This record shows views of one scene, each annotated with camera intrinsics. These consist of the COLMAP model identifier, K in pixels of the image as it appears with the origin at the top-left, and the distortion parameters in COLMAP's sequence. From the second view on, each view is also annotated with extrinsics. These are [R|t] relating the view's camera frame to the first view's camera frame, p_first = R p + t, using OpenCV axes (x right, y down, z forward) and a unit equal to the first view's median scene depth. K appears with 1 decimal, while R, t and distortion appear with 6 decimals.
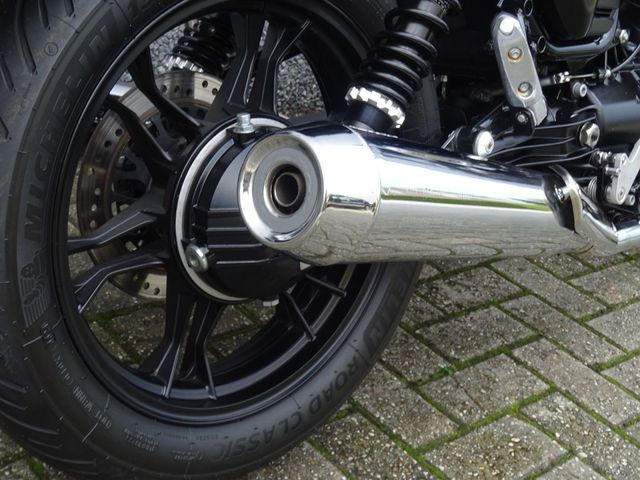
lens RADIAL K [[998.8, 0, 319.4], [0, 998.8, 239.6], [0, 0, 1]] dist [-0.006019, 0.000000]
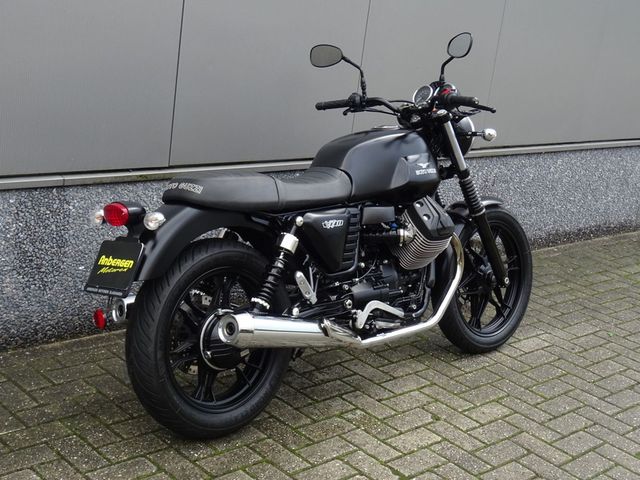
lens RADIAL K [[998.8, 0, 316.7], [0, 998.8, 238.4], [0, 0, 1]] dist [-0.006019, 0.000000]
pose [[0.996569, -0.082176, 0.009906, 0.196619], [0.082680, 0.982717, -0.165627, 0.184737], [0.003876, 0.165877, 0.986139, -1.941884]]
